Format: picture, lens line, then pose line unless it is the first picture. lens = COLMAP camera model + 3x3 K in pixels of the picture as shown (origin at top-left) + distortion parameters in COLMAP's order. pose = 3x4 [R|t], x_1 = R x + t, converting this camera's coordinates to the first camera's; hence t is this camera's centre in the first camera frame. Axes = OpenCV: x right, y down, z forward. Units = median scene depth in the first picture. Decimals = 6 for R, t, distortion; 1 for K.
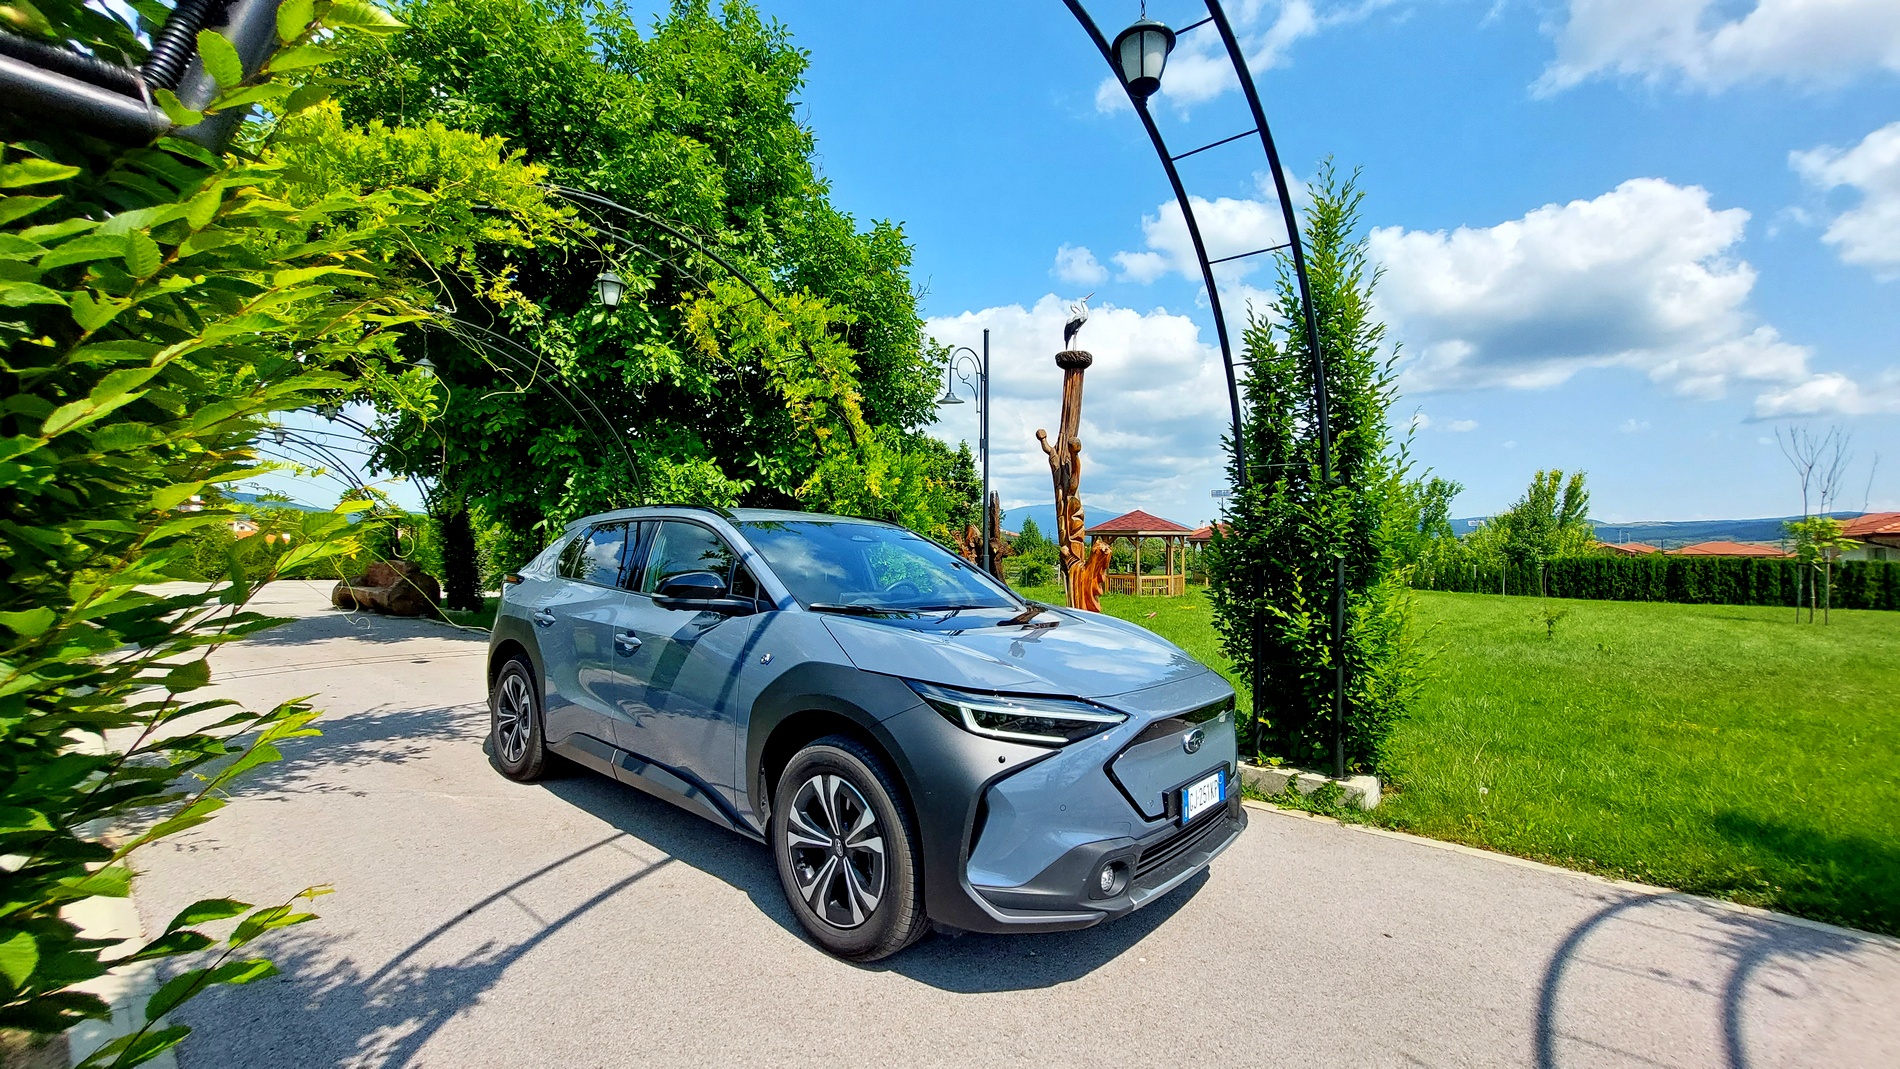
lens RADIAL K [[762.5, 0, 948.1], [0, 762.5, 522.9], [0, 0, 1]] dist [-0.018065, -0.000006]
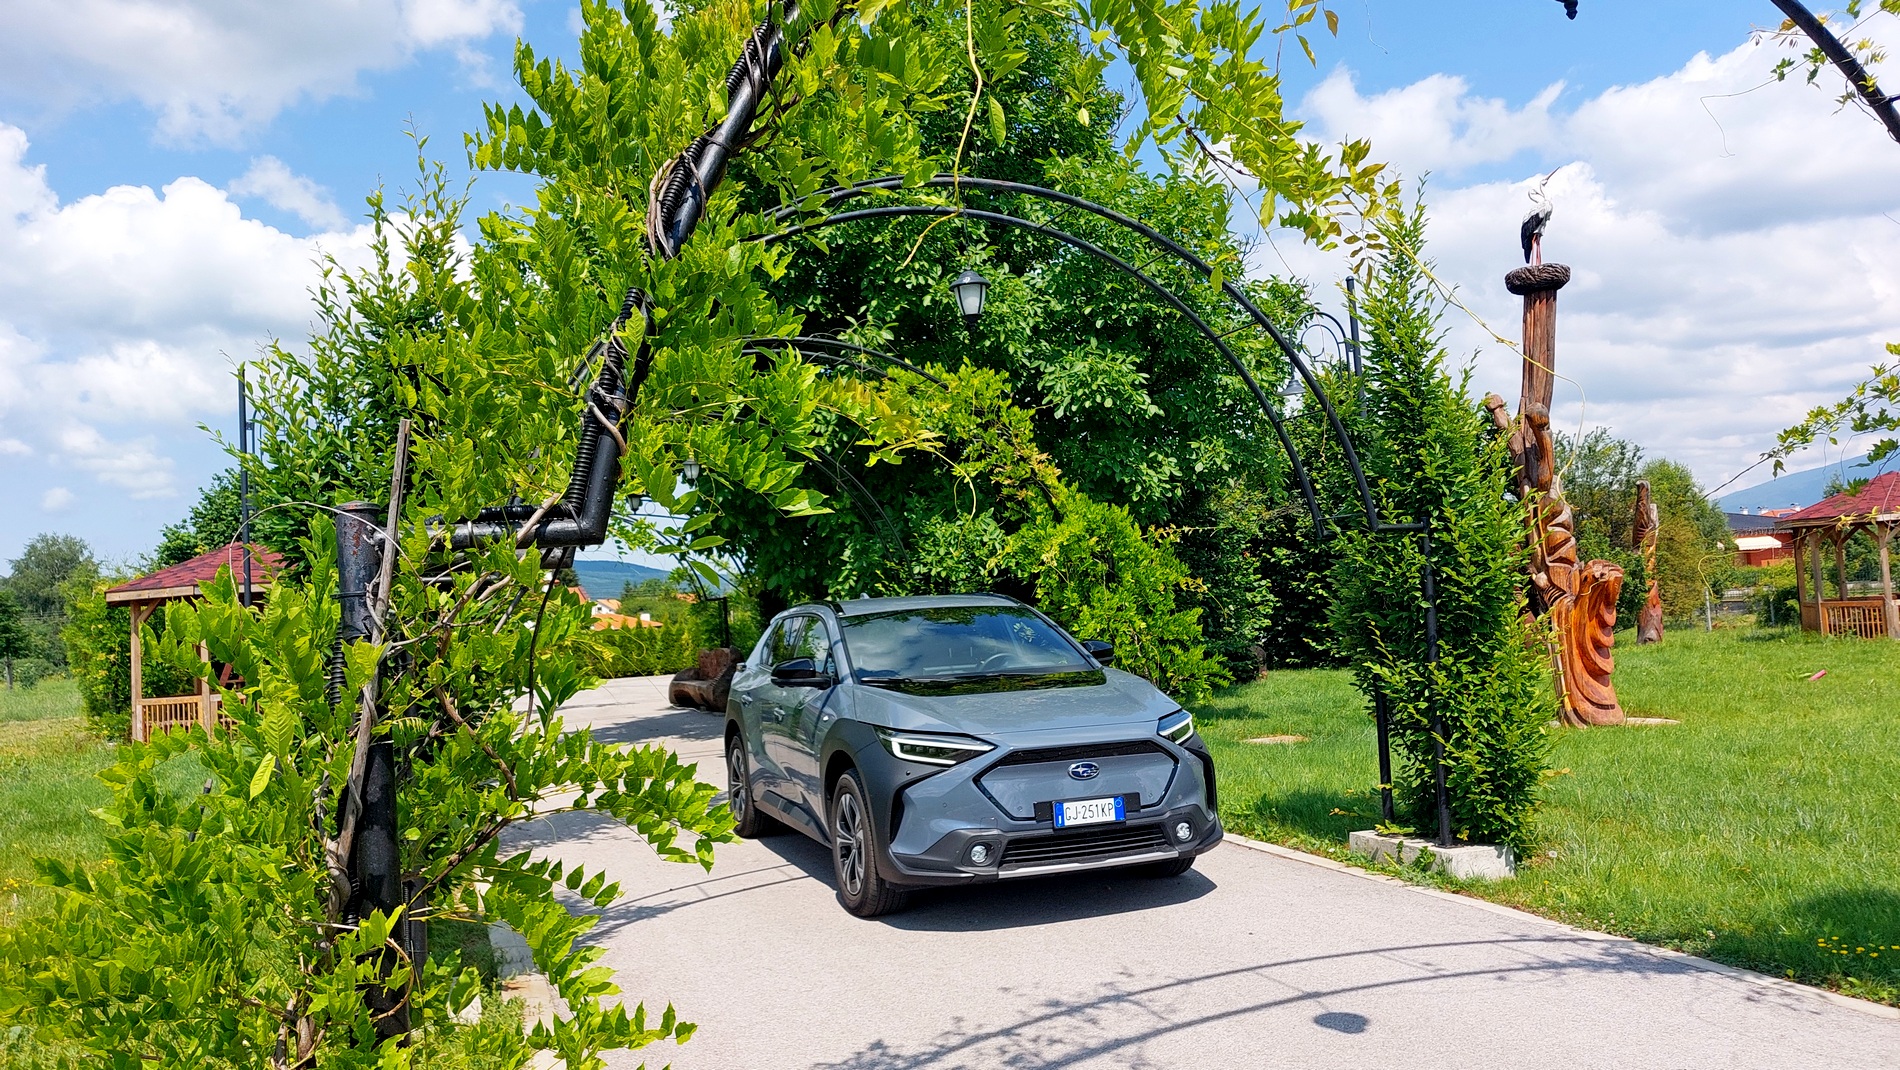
lens RADIAL K [[1392.2, 0, 939.4], [0, 1392.2, 484.0], [0, 0, 1]] dist [0.031738, -0.006473]
pose [[0.864234, -0.108760, -0.491193, 0.858185], [0.090820, 0.994040, -0.060306, -0.054968], [0.494824, 0.007508, 0.868961, -0.785005]]
